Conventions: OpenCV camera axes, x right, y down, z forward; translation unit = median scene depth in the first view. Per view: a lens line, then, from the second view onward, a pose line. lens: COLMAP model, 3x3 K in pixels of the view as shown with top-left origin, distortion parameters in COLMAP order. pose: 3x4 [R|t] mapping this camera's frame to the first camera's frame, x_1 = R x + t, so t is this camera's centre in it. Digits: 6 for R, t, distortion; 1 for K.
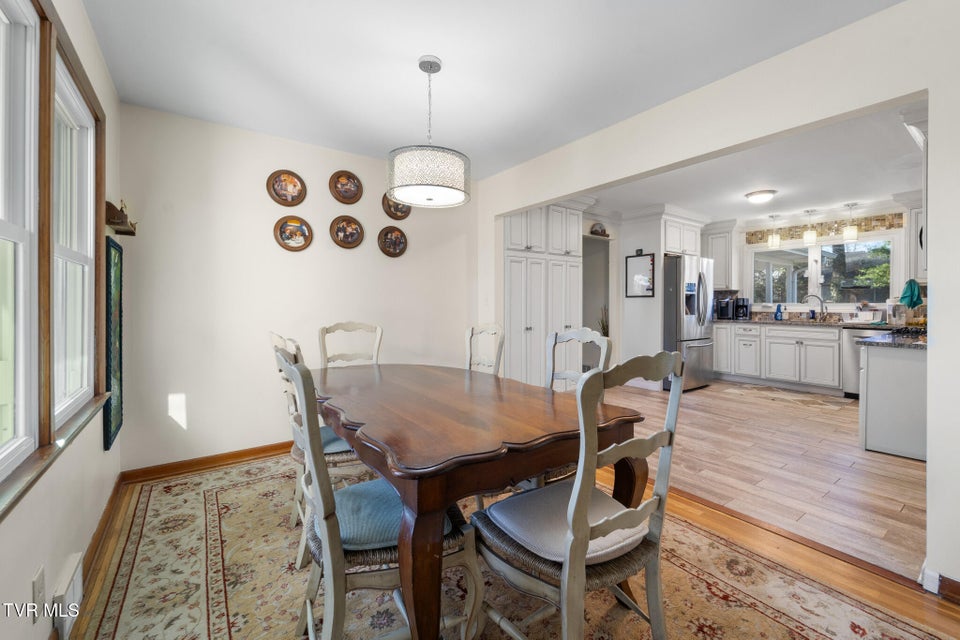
lens RADIAL K [[399.1, 0, 482.2], [0, 399.1, 311.7], [0, 0, 1]] dist [-0.000814, -0.000125]
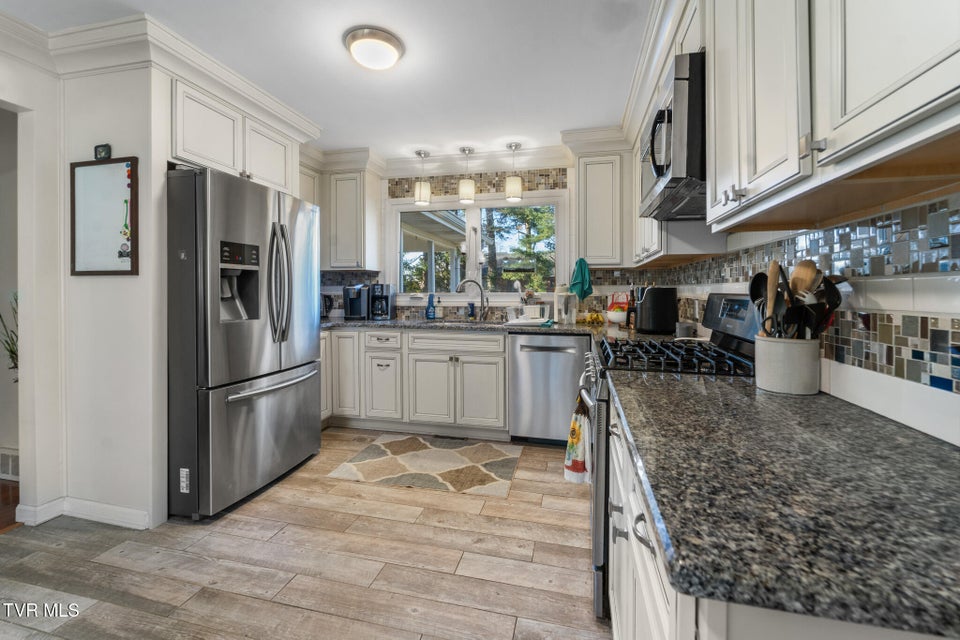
lens RADIAL K [[395.2, 0, 486.1], [0, 395.2, 293.3], [0, 0, 1]] dist [0.000117, -0.000037]
pose [[0.754194, 0.002276, 0.656647, 0.417380], [0.009599, 0.999849, -0.014491, -0.010826], [-0.656581, 0.017232, 0.754059, 0.490914]]
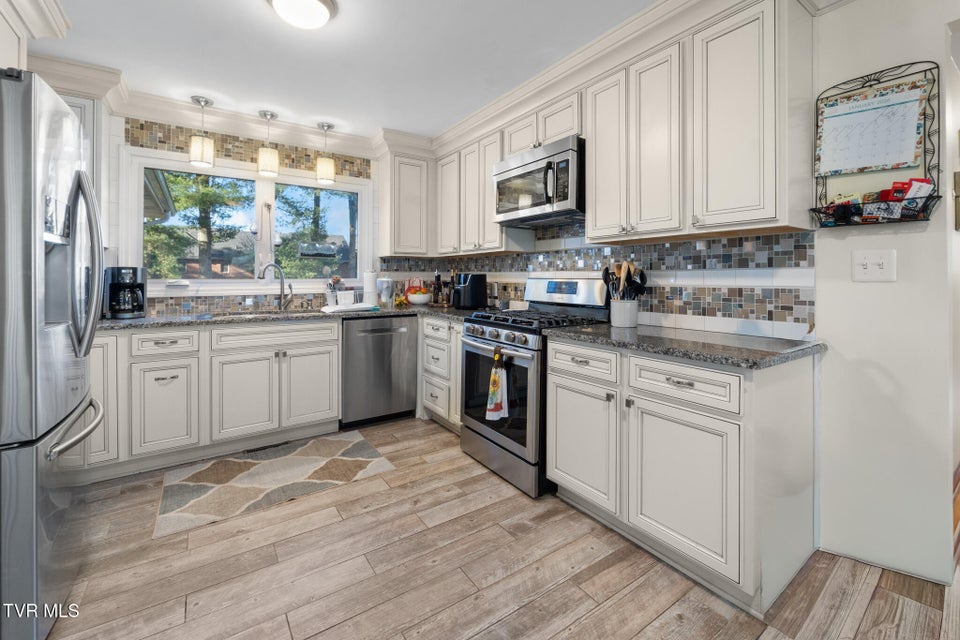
lens RADIAL K [[406.0, 0, 488.1], [0, 406.0, 277.0], [0, 0, 1]] dist [-0.001413, 0.000104]
pose [[0.012596, 0.003664, 0.999914, 0.250598], [0.022549, 0.999738, -0.003948, -0.014478], [-0.999666, 0.022596, 0.012510, 0.675644]]
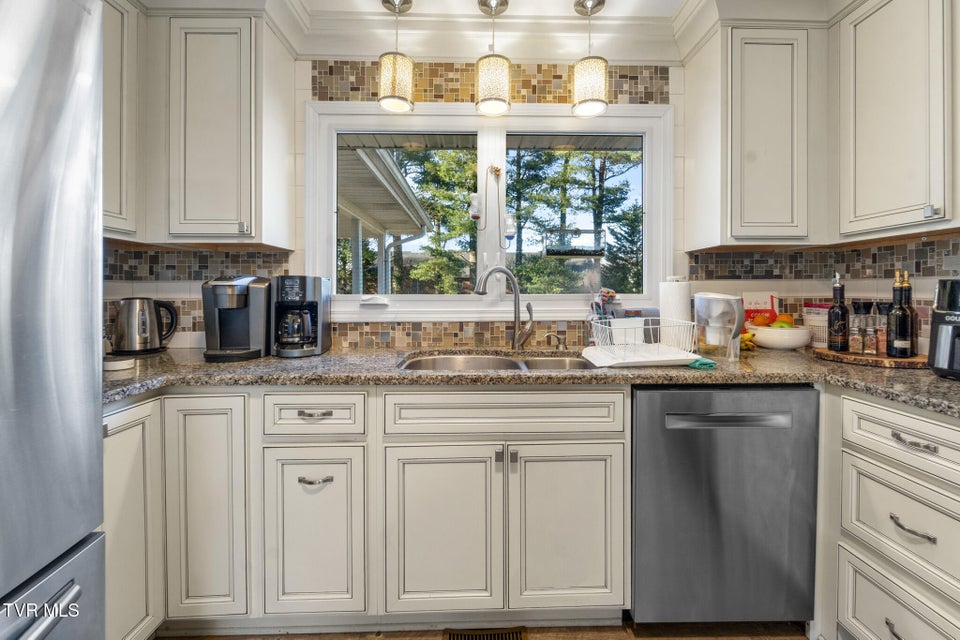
lens RADIAL K [[399.3, 0, 487.3], [0, 399.3, 287.0], [0, 0, 1]] dist [0.001151, -0.000041]
pose [[0.563430, 0.014267, 0.826040, 0.549430], [0.018451, 0.999384, -0.029846, -0.017746], [-0.825958, 0.032057, 0.562820, 0.815942]]
